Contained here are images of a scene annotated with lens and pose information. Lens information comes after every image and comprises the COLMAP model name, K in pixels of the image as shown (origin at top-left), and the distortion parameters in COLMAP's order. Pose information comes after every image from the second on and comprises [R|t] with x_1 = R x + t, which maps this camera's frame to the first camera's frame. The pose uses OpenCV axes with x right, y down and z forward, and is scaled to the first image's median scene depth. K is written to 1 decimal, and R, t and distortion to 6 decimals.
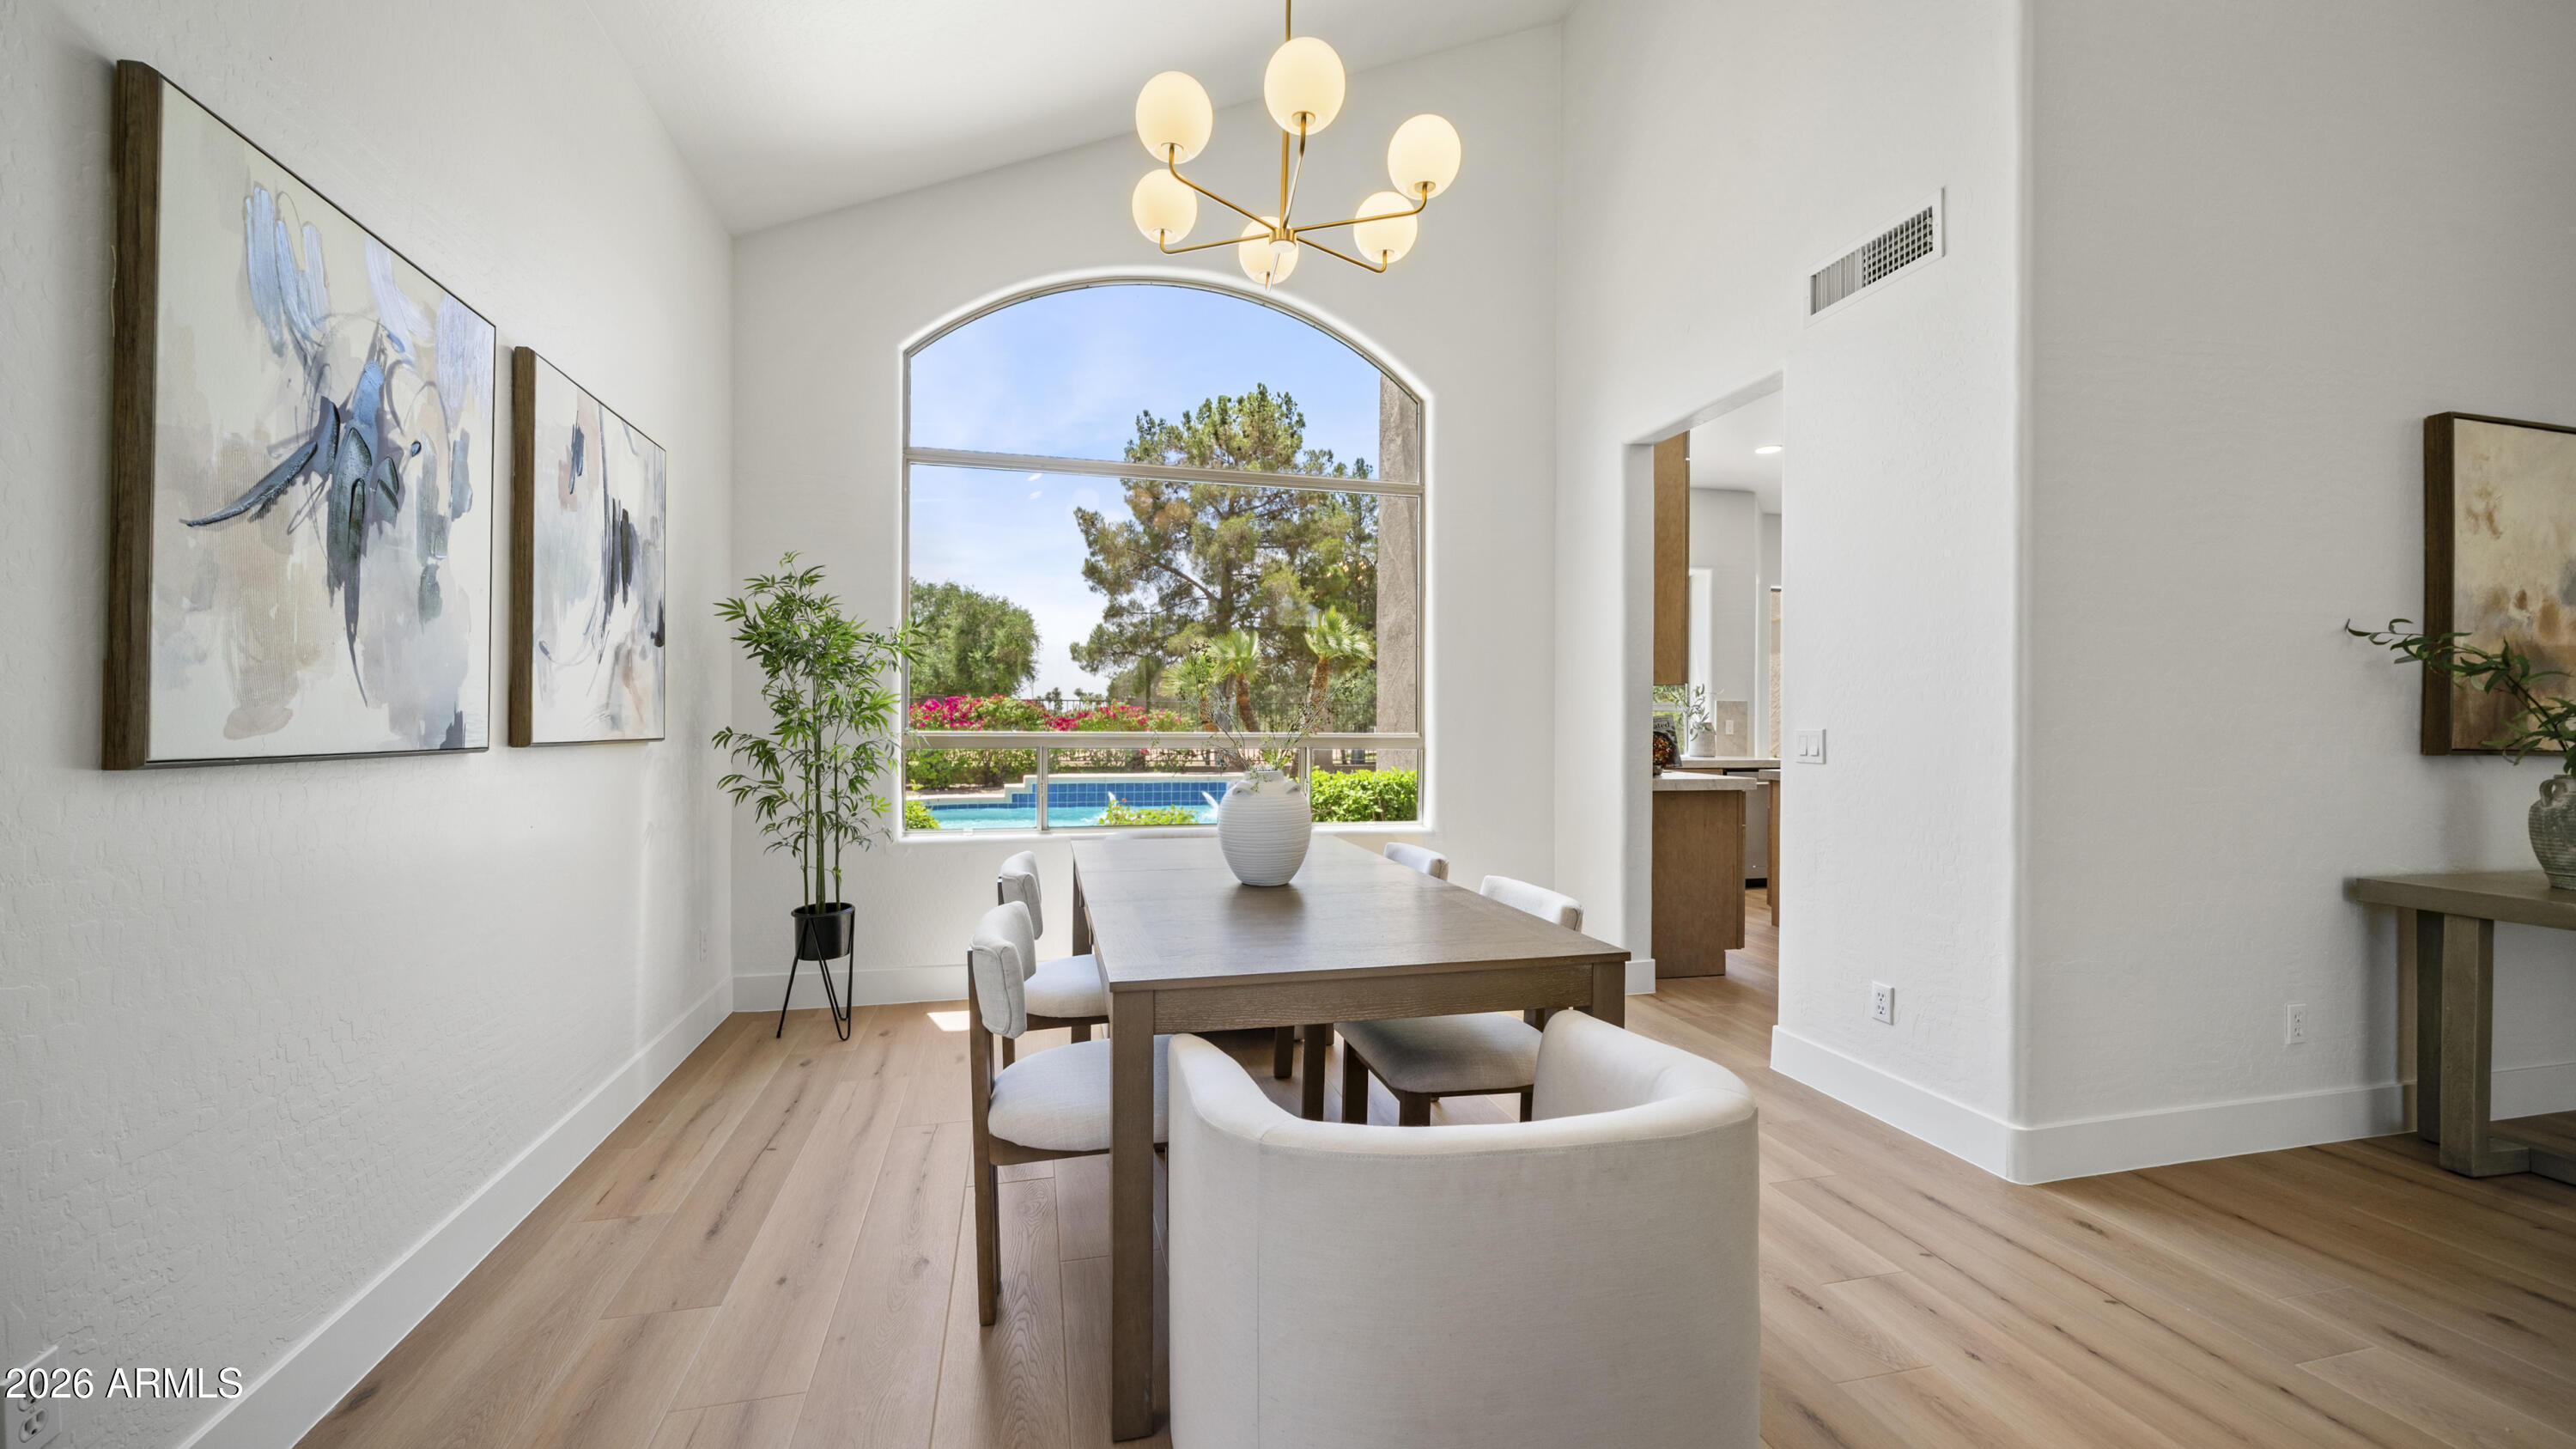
lens RADIAL K [[953.5, 0, 1276.7], [0, 953.5, 720.5], [0, 0, 1]] dist [-0.006820, -0.000059]
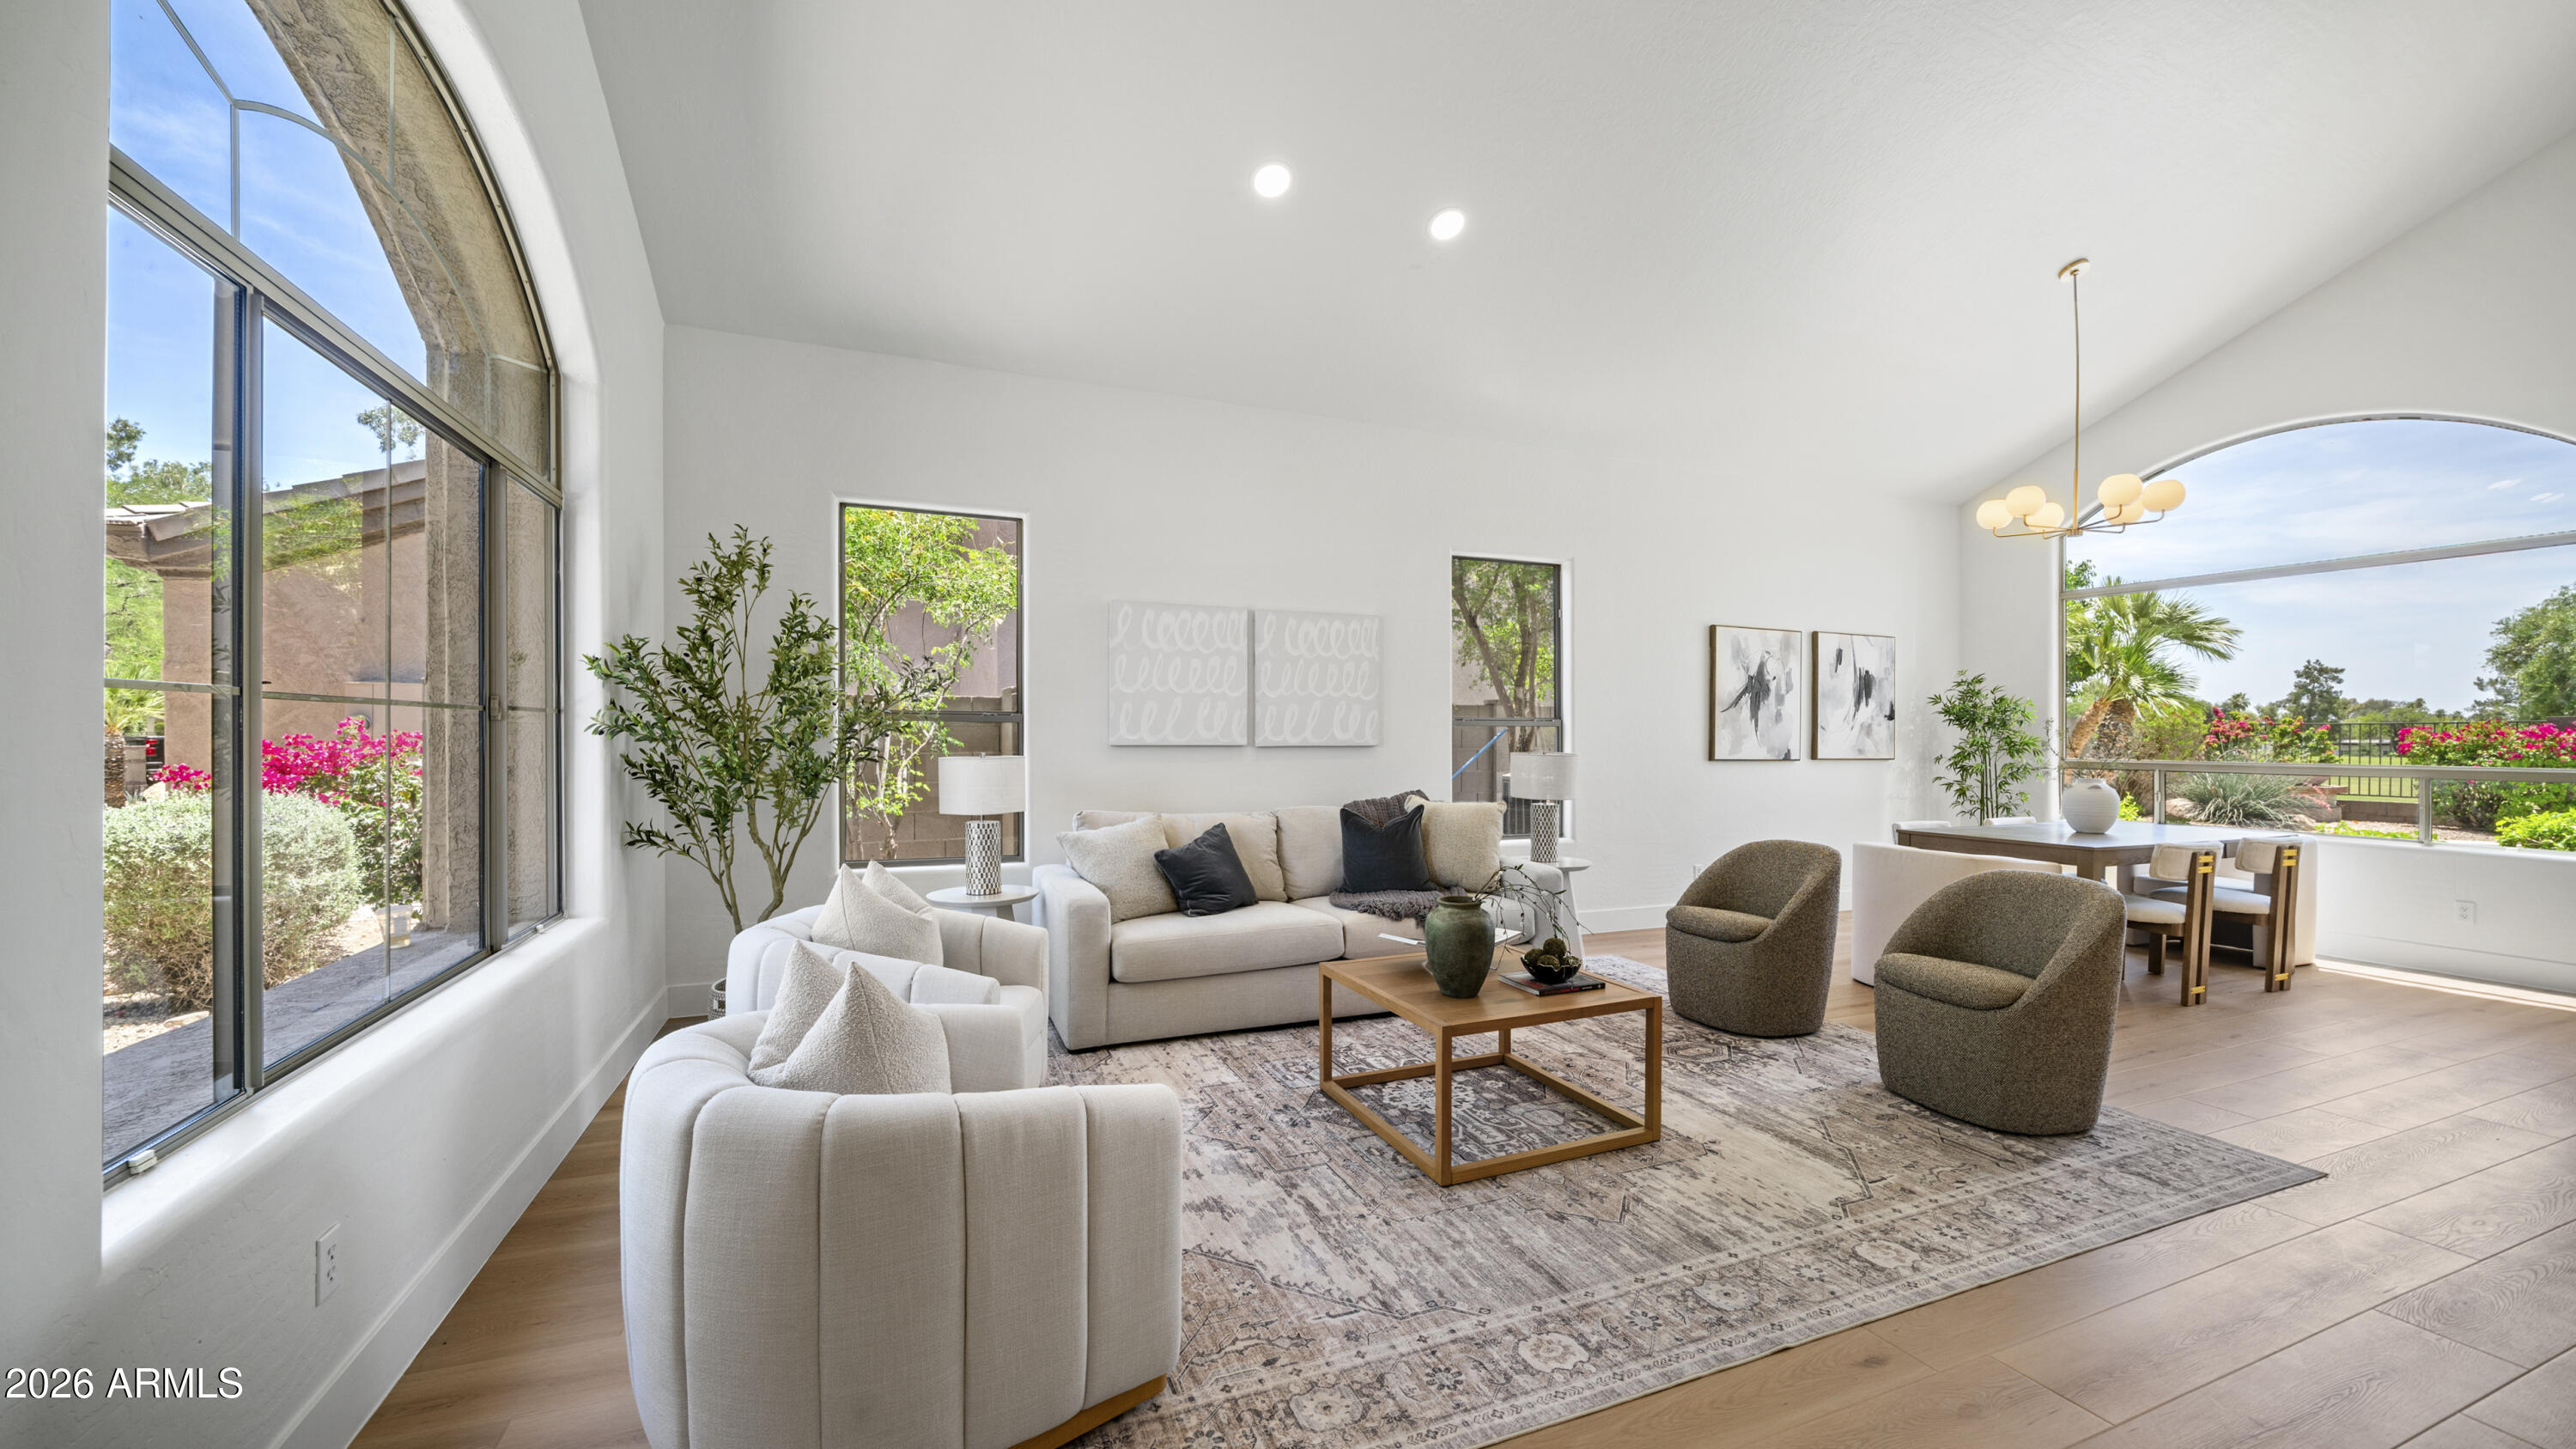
lens RADIAL K [[953.5, 0, 1273.3], [0, 953.5, 733.7], [0, 0, 1]] dist [-0.006820, -0.000059]
pose [[0.144809, -0.003009, -0.989455, 1.968823], [-0.006261, 0.999973, -0.003957, -0.032628], [0.989440, 0.006768, 0.144786, -1.169931]]
